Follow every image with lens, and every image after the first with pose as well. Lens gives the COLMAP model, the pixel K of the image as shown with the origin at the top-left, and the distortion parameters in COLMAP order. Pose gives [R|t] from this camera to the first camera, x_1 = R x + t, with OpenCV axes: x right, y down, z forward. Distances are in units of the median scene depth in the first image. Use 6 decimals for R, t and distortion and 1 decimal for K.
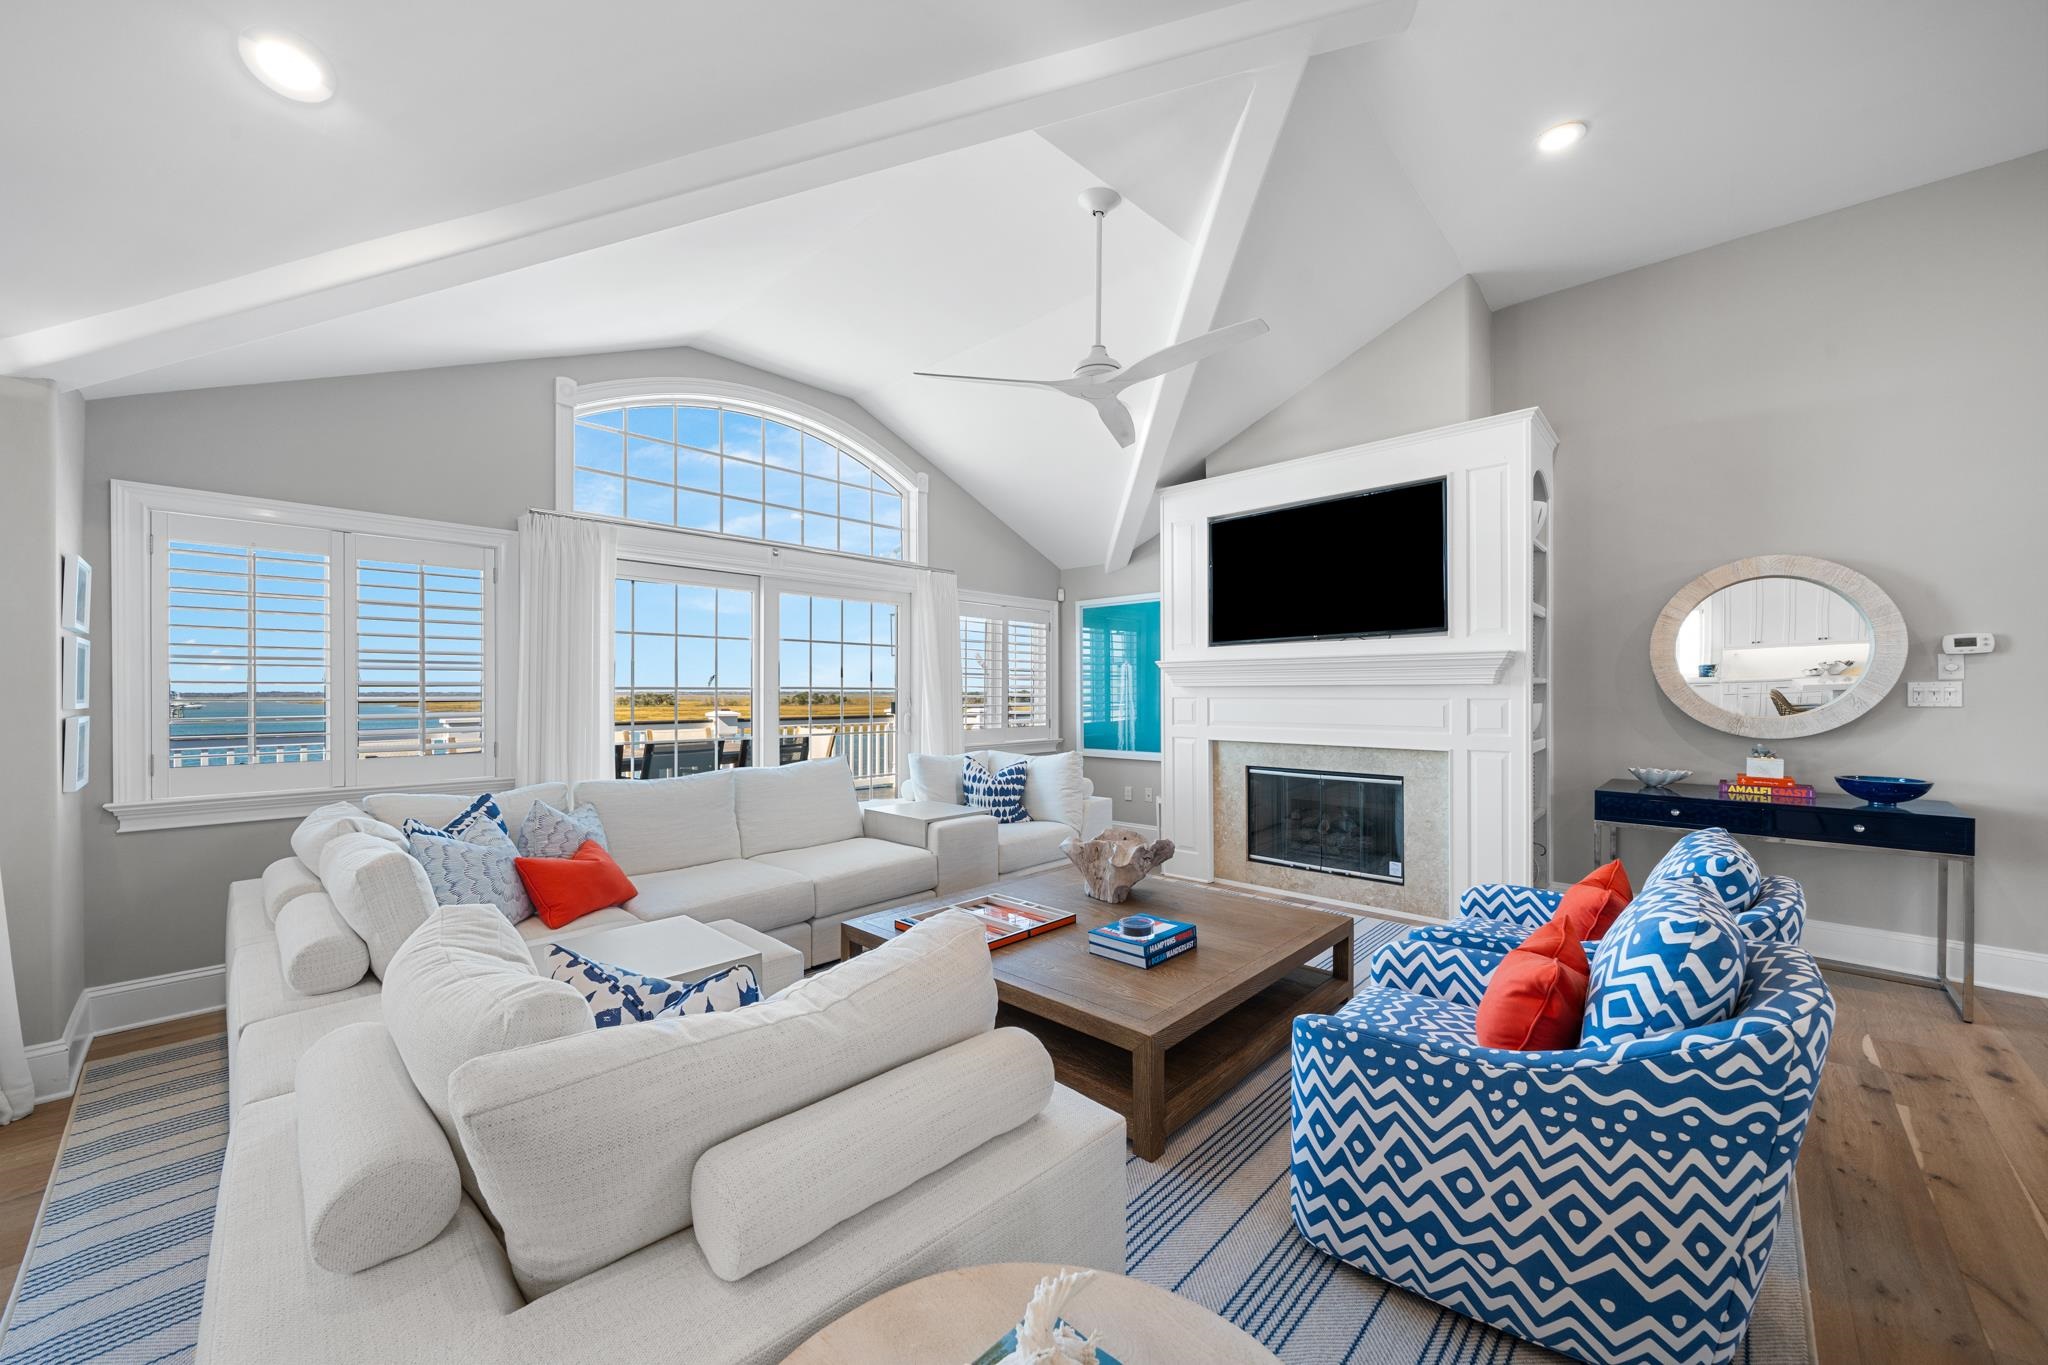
lens RADIAL K [[776.3, 0, 1024.0], [0, 776.3, 682.5], [0, 0, 1]] dist [-0.006661, -0.000009]
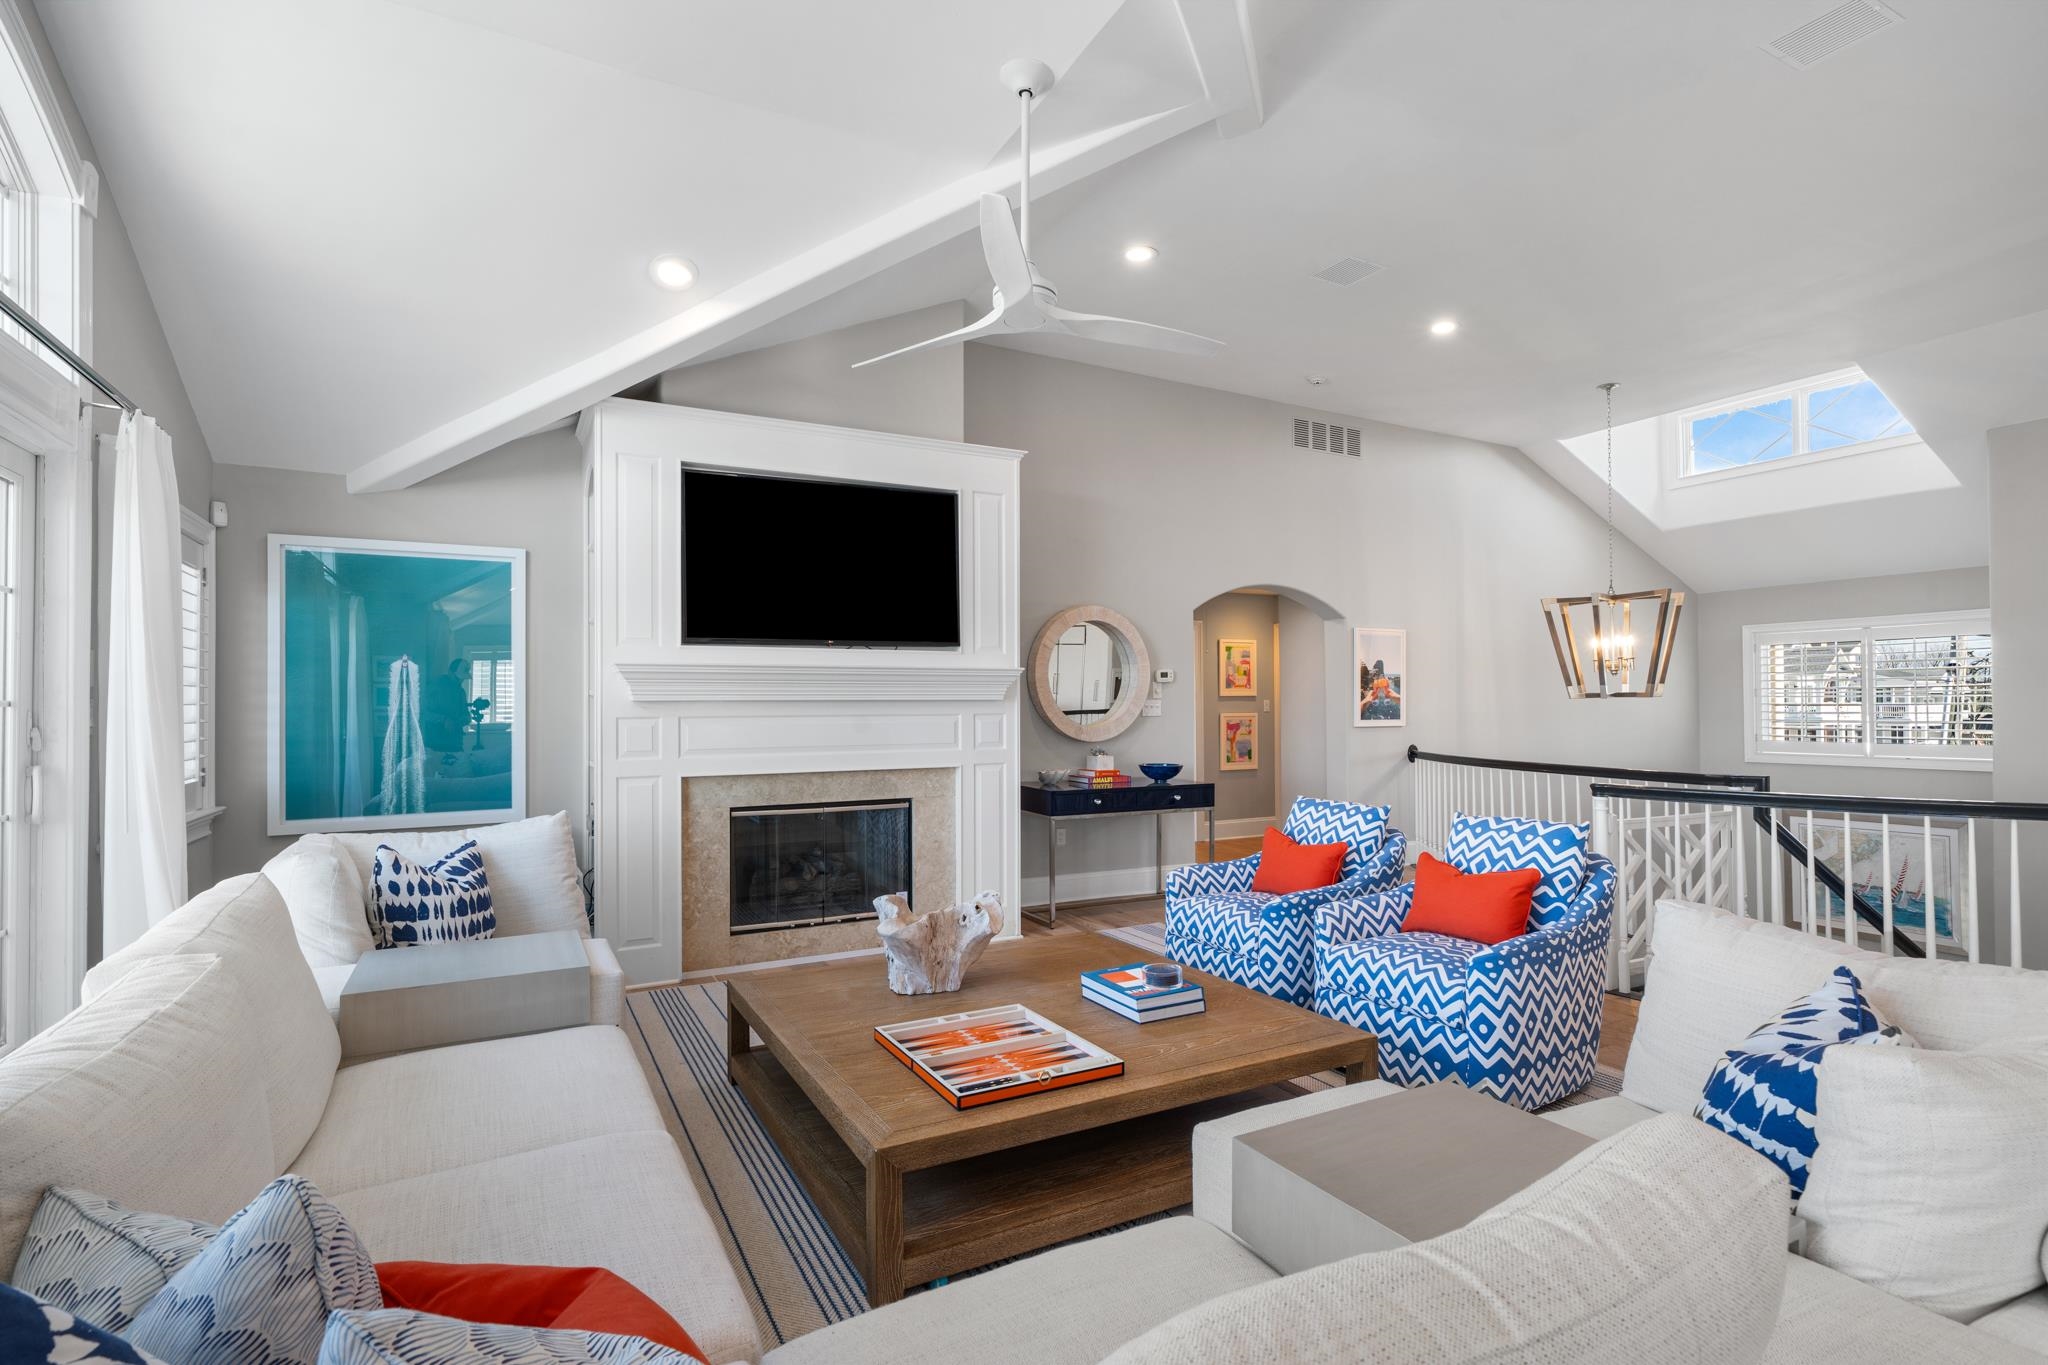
lens RADIAL K [[979.3, 0, 1024.0], [0, 979.3, 682.5], [0, 0, 1]] dist [0.000017, 0.000317]
pose [[0.309930, 0.022307, 0.950498, -0.778348], [-0.006285, 0.999751, -0.021414, 0.007857], [-0.950739, 0.000663, 0.309993, 0.652506]]
